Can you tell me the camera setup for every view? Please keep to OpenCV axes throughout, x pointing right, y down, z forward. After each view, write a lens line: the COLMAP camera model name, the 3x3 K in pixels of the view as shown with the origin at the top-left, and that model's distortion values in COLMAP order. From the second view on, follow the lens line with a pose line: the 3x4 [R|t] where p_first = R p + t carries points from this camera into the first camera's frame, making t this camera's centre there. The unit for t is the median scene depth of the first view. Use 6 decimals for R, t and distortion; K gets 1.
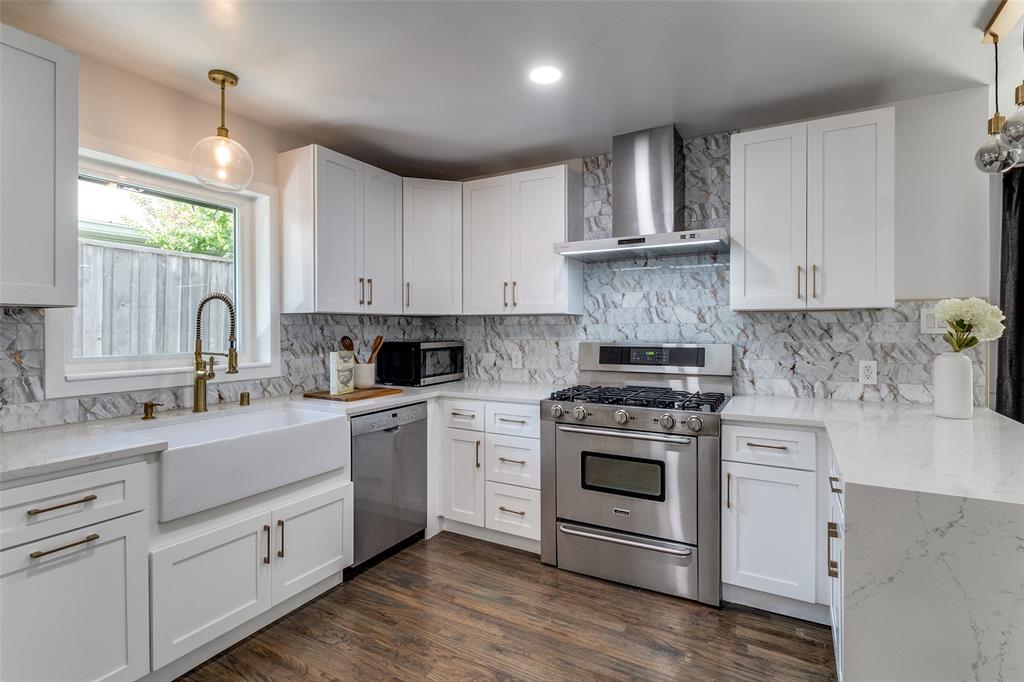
lens RADIAL K [[497.9, 0, 511.9], [0, 497.9, 329.7], [0, 0, 1]] dist [0.001581, 0.000099]
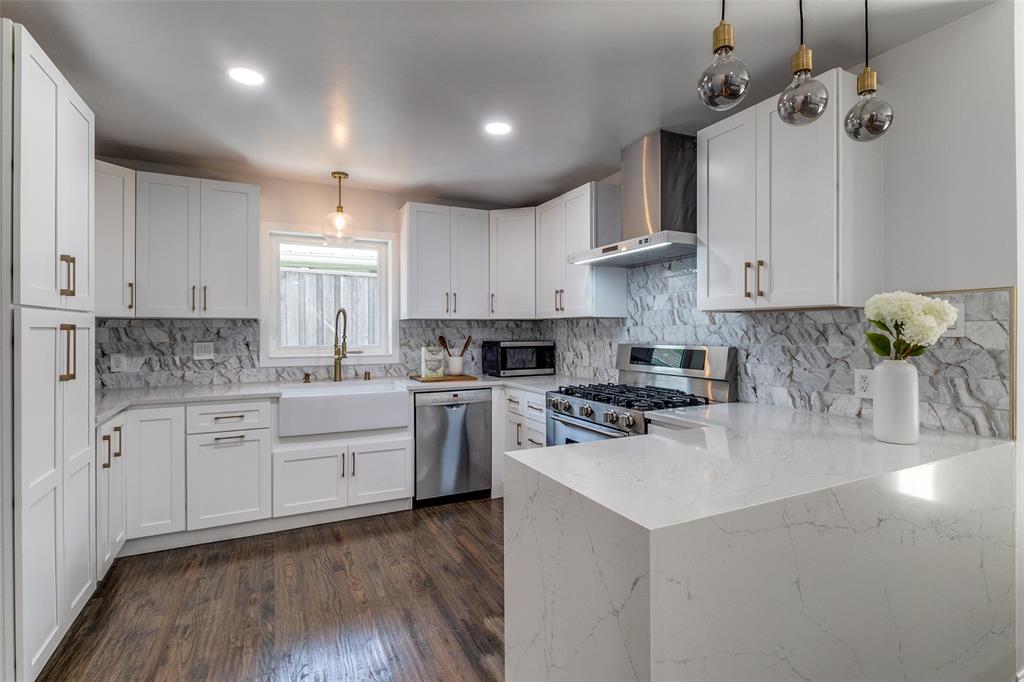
lens RADIAL K [[497.9, 0, 511.9], [0, 497.9, 329.7], [0, 0, 1]] dist [0.001581, 0.000099]
pose [[0.821865, -0.000438, -0.569682, 0.642455], [-0.002542, 0.999987, -0.004435, 0.001830], [0.569677, 0.005093, 0.821853, -0.005171]]
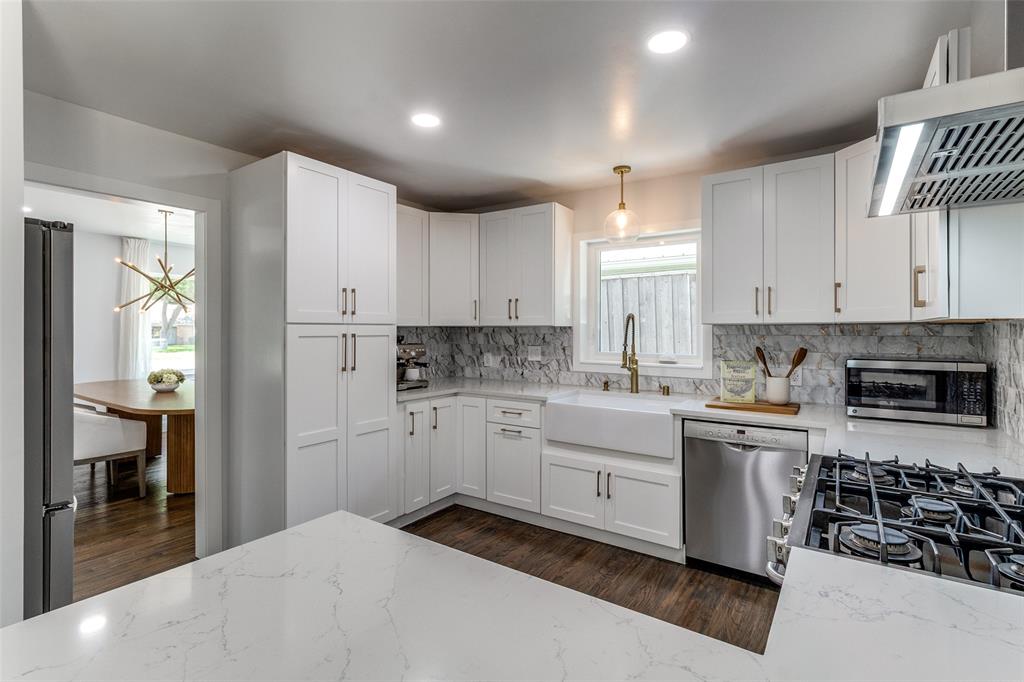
lens RADIAL K [[483.5, 0, 511.1], [0, 483.5, 329.6], [0, 0, 1]] dist [0.002347, 0.000171]
pose [[-0.096043, 0.000190, -0.995377, 0.718056], [-0.008019, 0.999967, 0.000964, -0.019612], [0.995345, 0.008074, -0.096038, 0.650907]]
